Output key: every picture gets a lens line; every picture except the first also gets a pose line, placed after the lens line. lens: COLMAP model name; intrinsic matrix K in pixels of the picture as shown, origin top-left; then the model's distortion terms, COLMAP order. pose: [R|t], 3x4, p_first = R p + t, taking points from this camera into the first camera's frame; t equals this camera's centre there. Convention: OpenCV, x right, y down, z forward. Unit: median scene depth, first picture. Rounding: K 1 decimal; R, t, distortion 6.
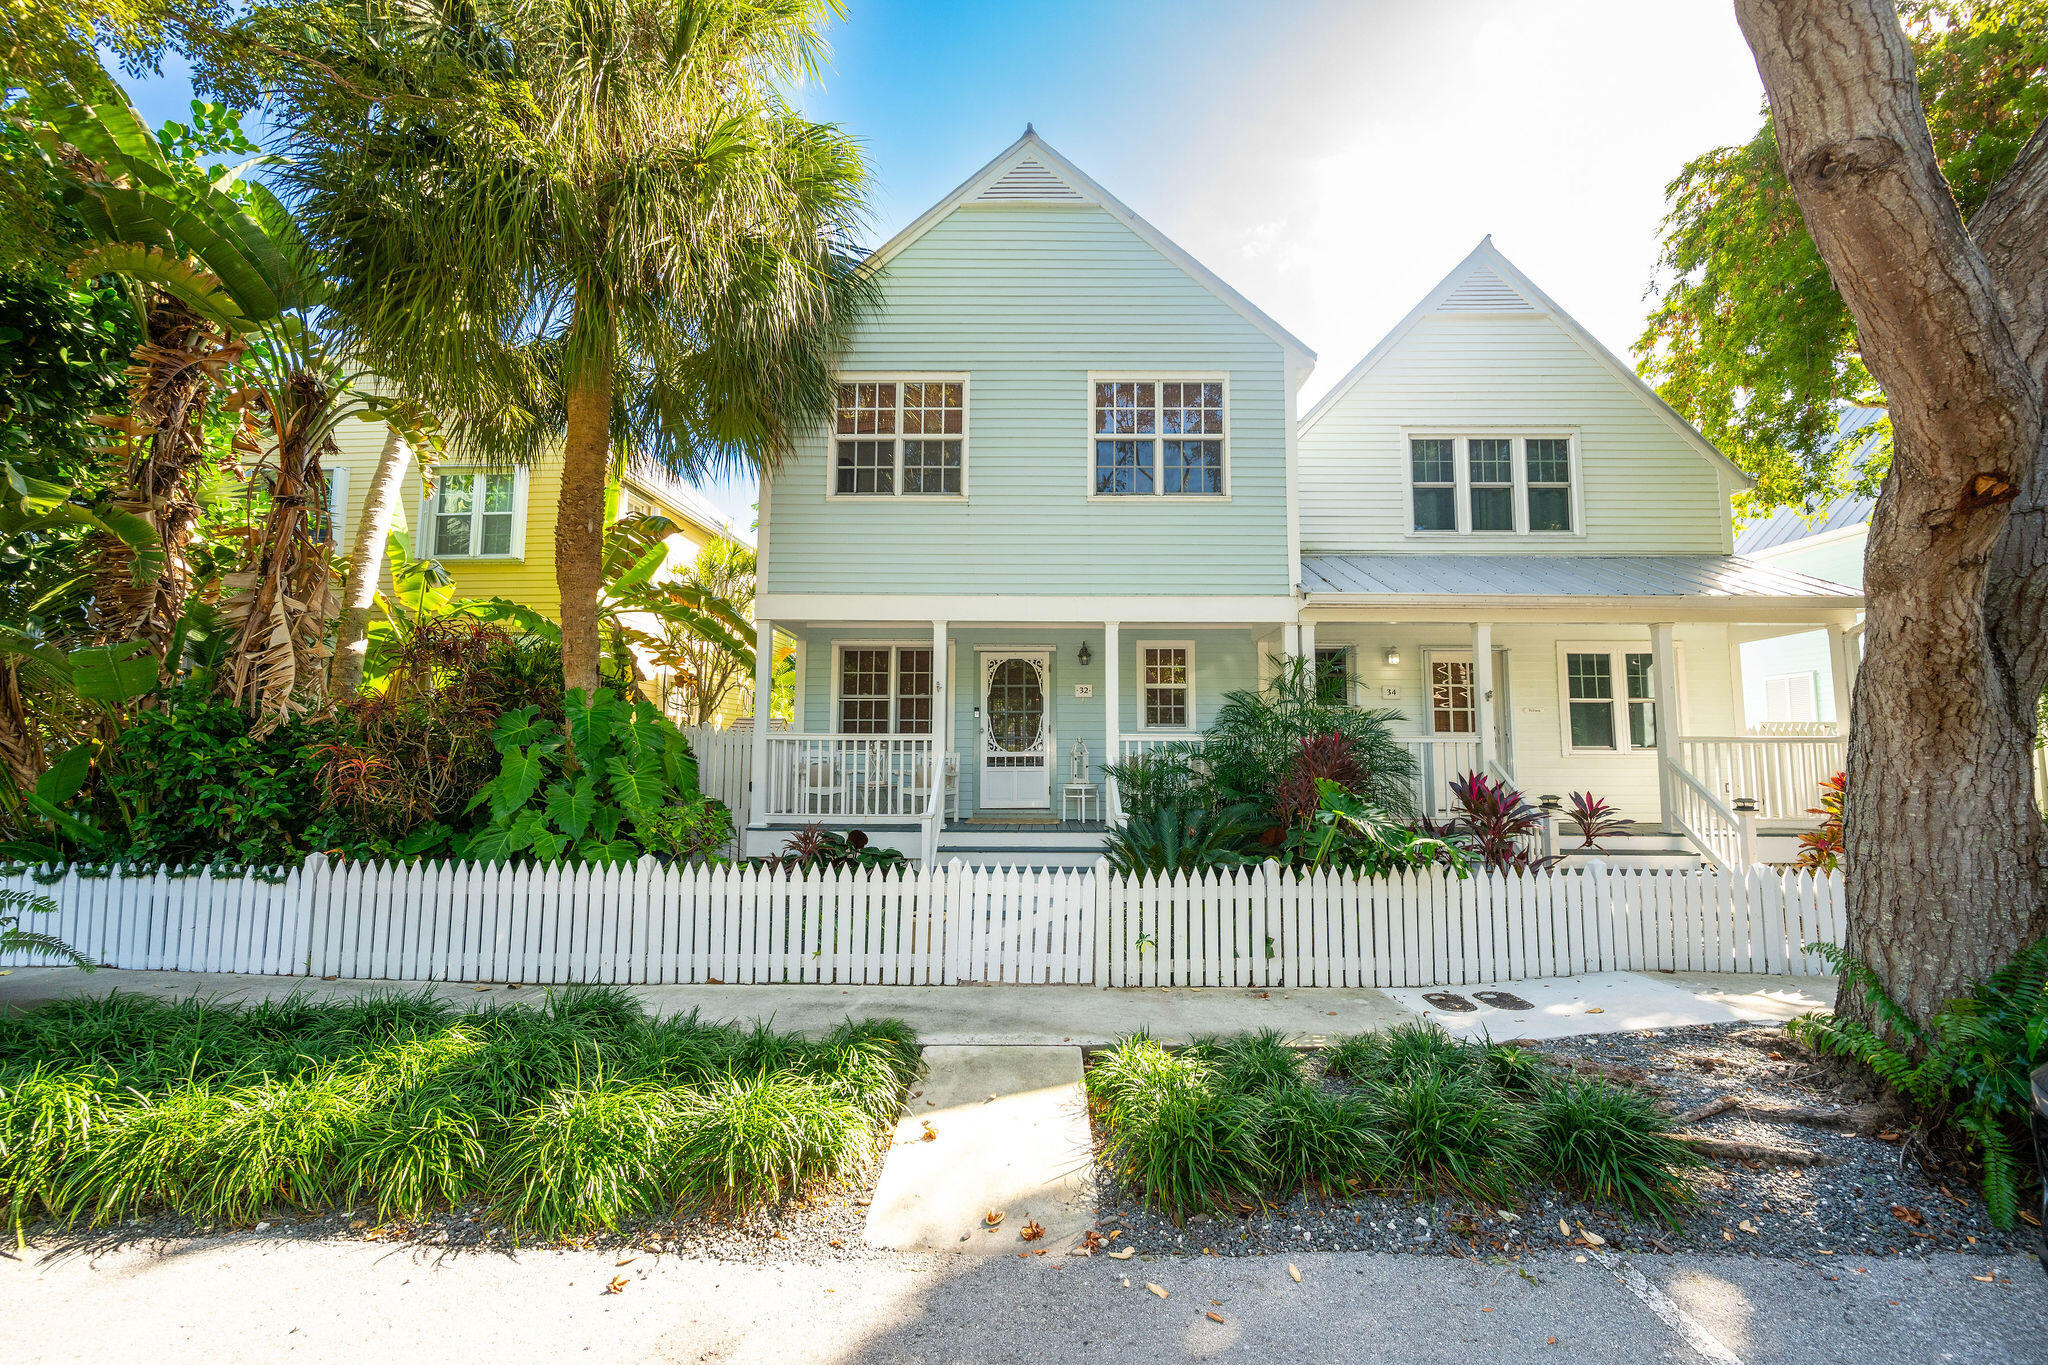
lens RADIAL K [[809.1, 0, 1025.3], [0, 809.1, 691.6], [0, 0, 1]] dist [-0.000661, -0.000203]
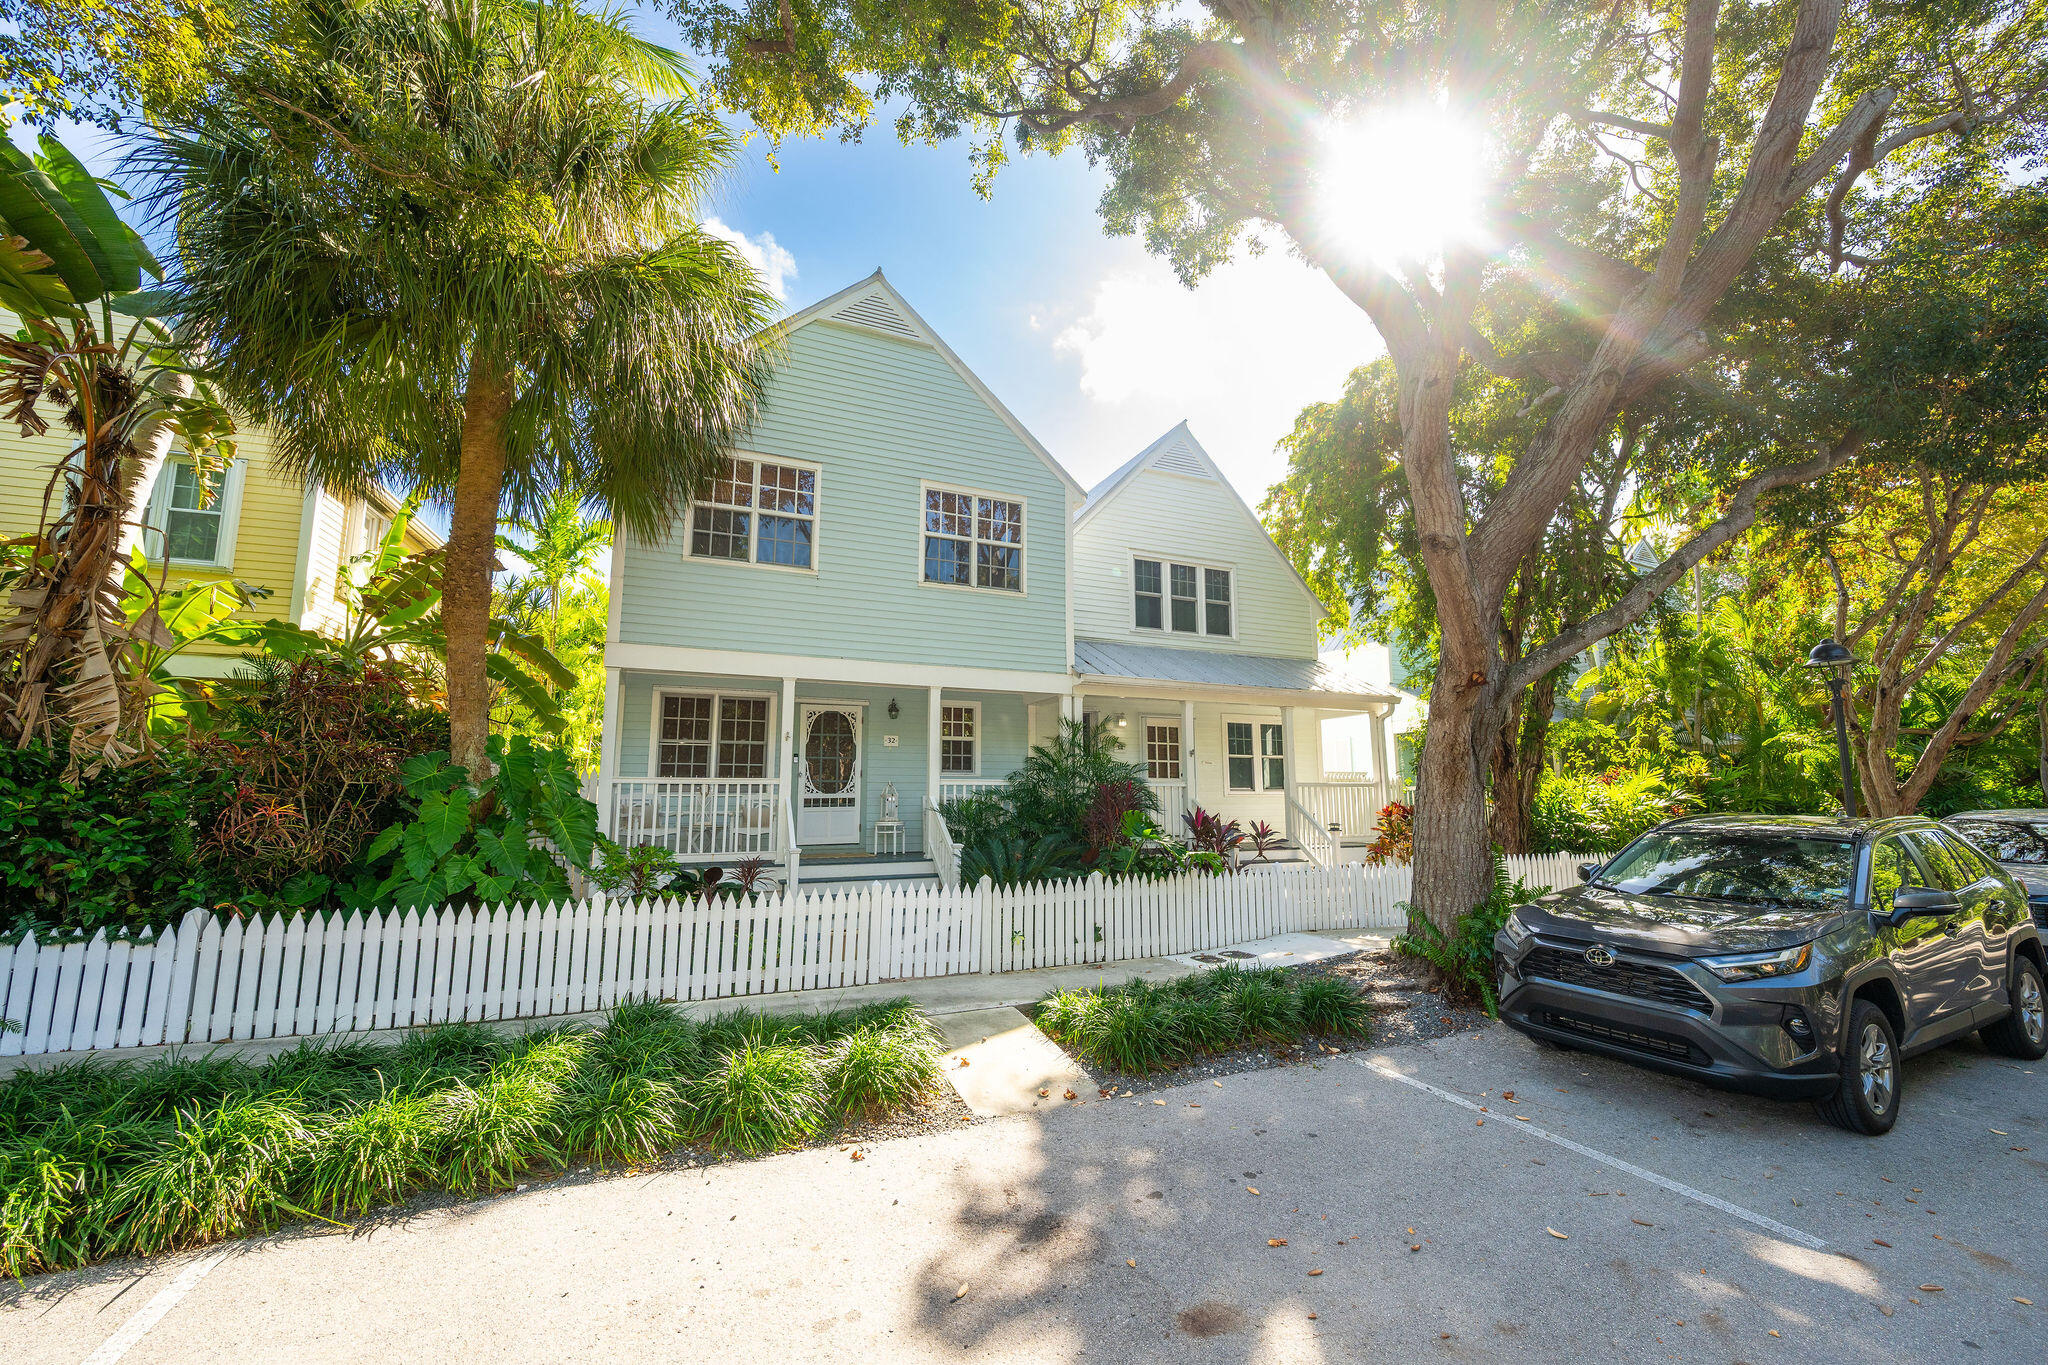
lens RADIAL K [[809.1, 0, 1025.3], [0, 809.1, 691.6], [0, 0, 1]] dist [-0.000661, -0.000203]
pose [[0.910377, 0.048771, 0.410895, -0.314931], [-0.029636, 0.998164, -0.052815, -0.021566], [-0.412717, 0.035904, 0.910152, -0.189996]]
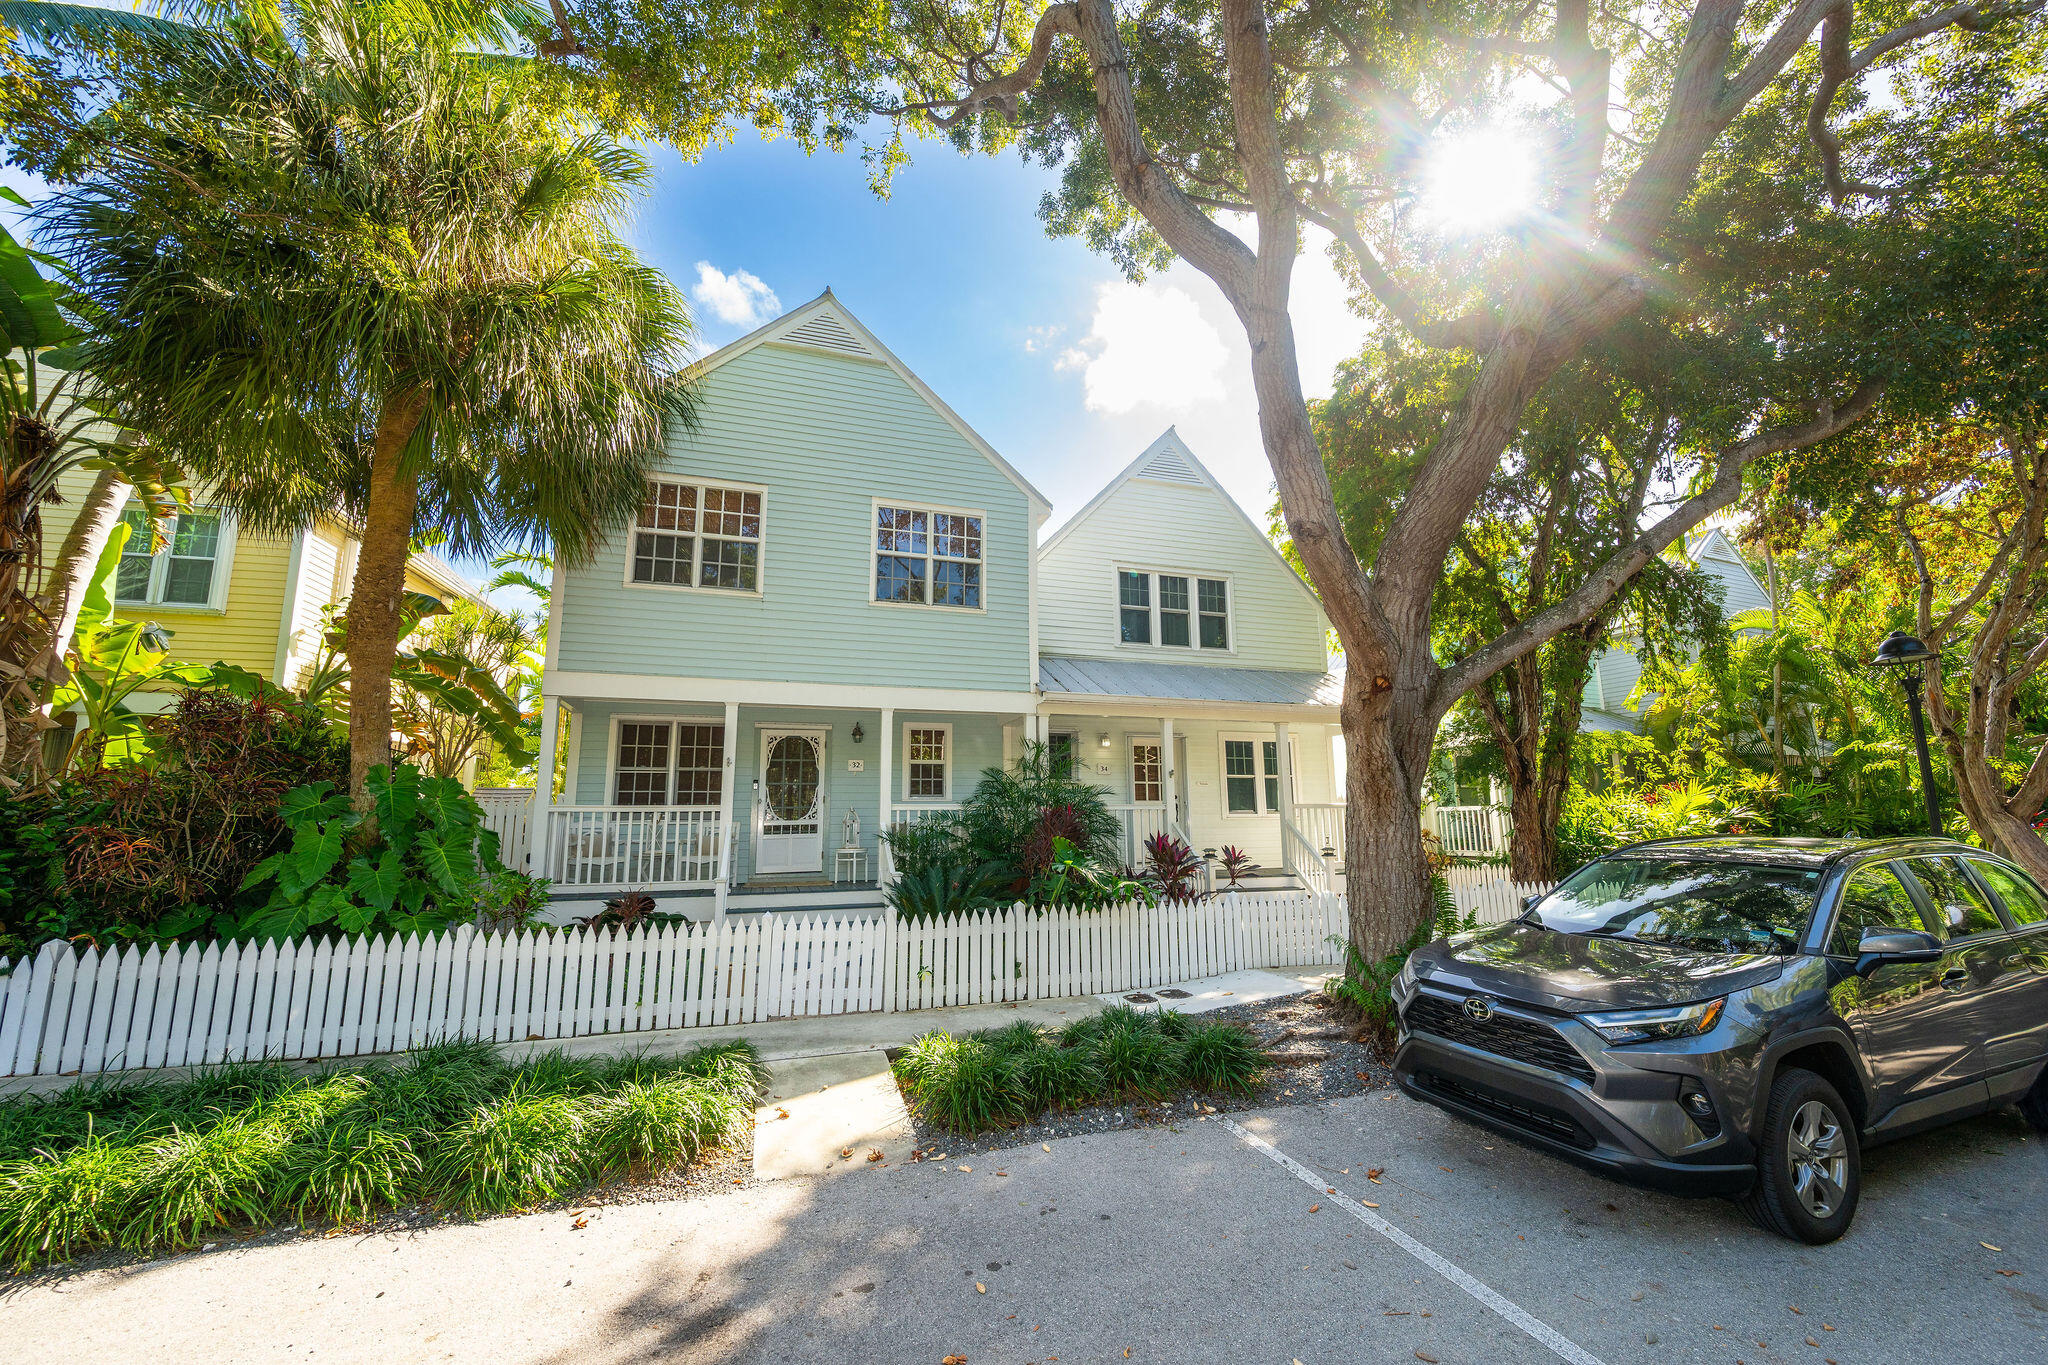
lens RADIAL K [[811.6, 0, 1026.1], [0, 811.6, 691.0], [0, 0, 1]] dist [-0.000579, -0.000201]
pose [[0.946291, 0.039134, 0.320940, -0.095611], [-0.013859, 0.996645, -0.080665, -0.022057], [-0.323020, 0.071884, 0.943658, -0.213284]]
